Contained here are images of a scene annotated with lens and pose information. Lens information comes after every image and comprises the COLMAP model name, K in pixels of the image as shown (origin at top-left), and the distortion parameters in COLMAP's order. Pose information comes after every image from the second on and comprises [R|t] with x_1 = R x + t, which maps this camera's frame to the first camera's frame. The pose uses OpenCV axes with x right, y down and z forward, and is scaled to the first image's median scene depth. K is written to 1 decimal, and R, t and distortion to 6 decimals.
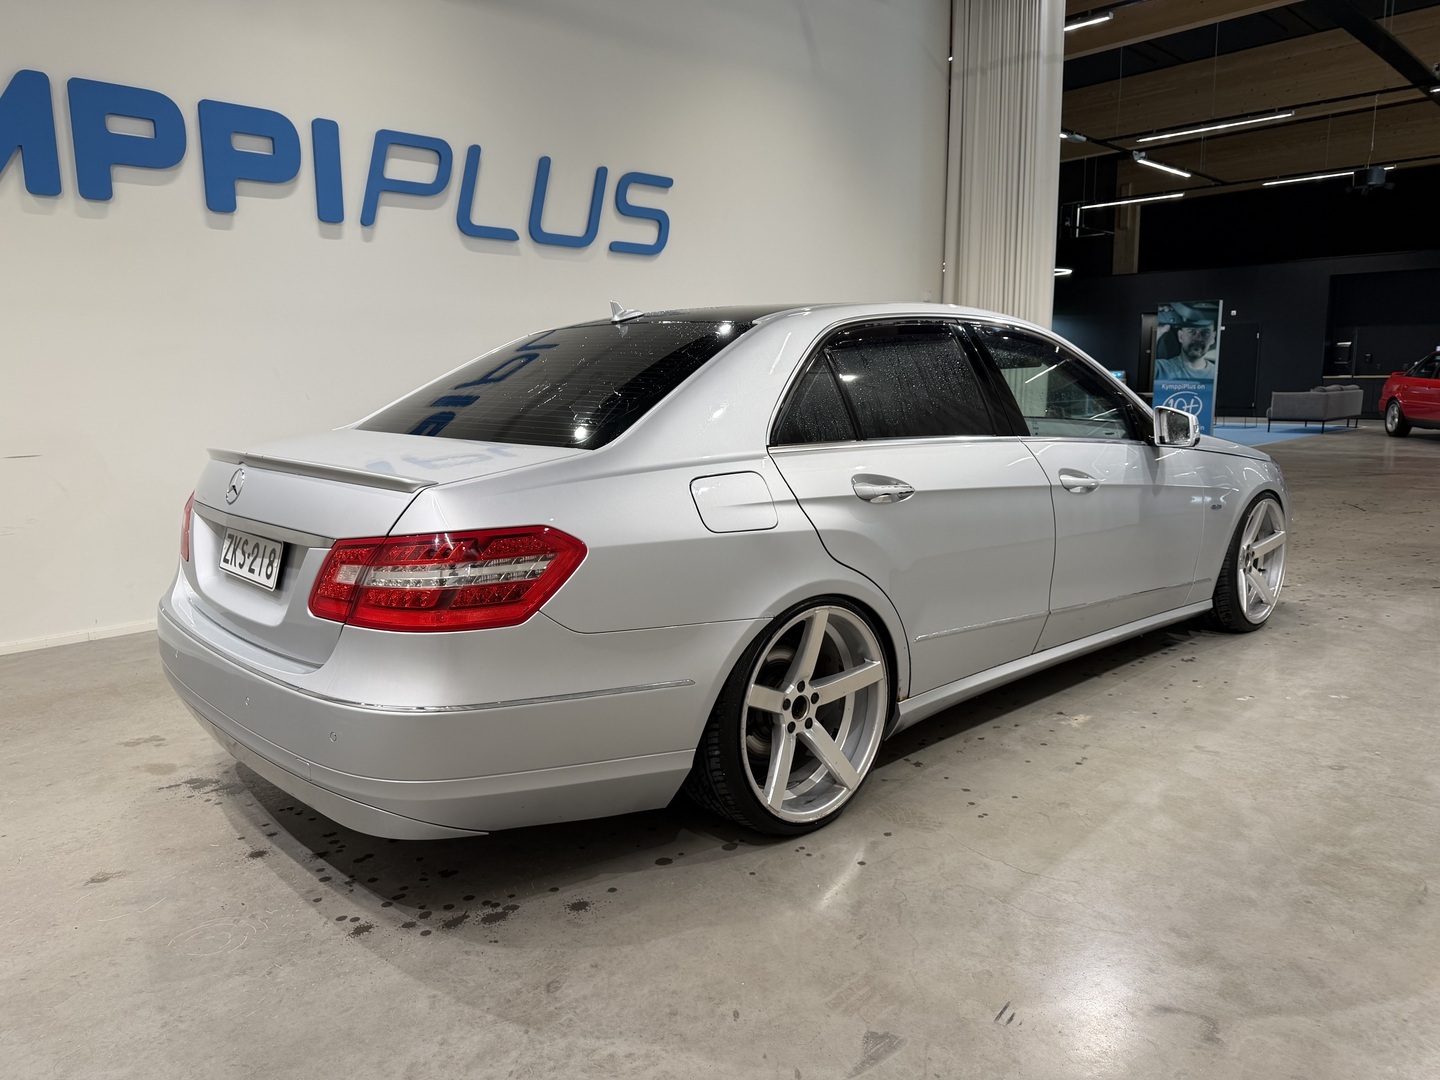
lens RADIAL K [[1022.8, 0, 715.5], [0, 1022.8, 554.3], [0, 0, 1]] dist [0.003787, -0.004155]
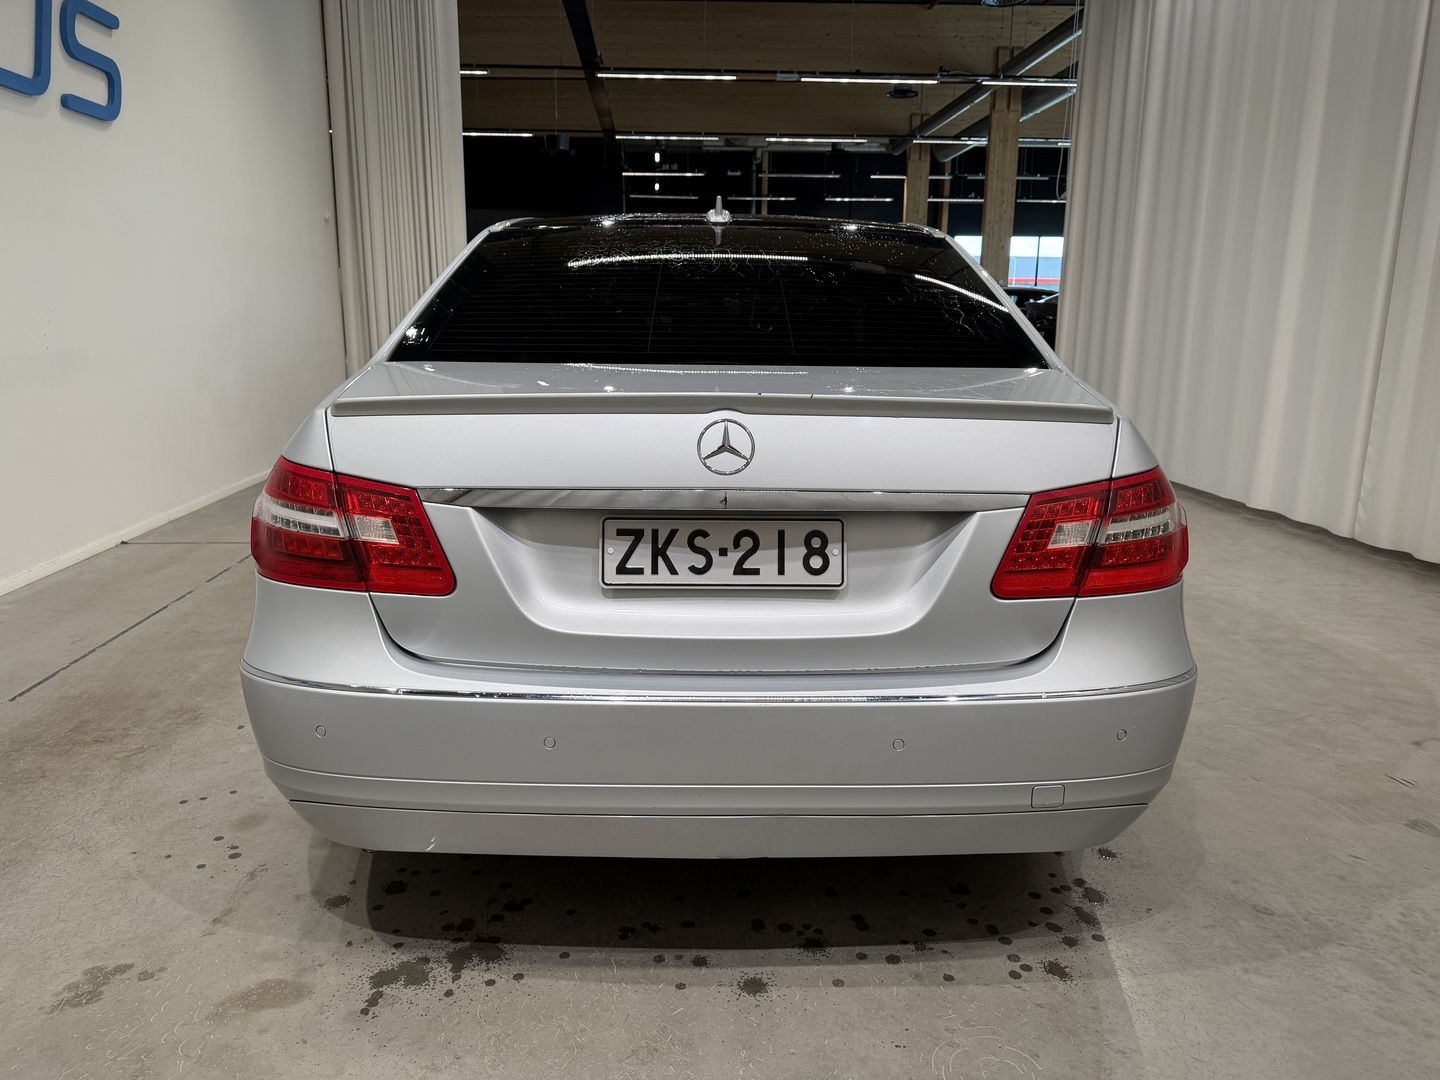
lens RADIAL K [[1022.8, 0, 715.5], [0, 1022.8, 554.3], [0, 0, 1]] dist [0.003787, -0.004155]
pose [[0.660177, -0.154502, 0.735048, -0.966656], [0.112194, 0.987921, 0.106888, -0.068724], [-0.742684, 0.011903, 0.669537, 0.590636]]
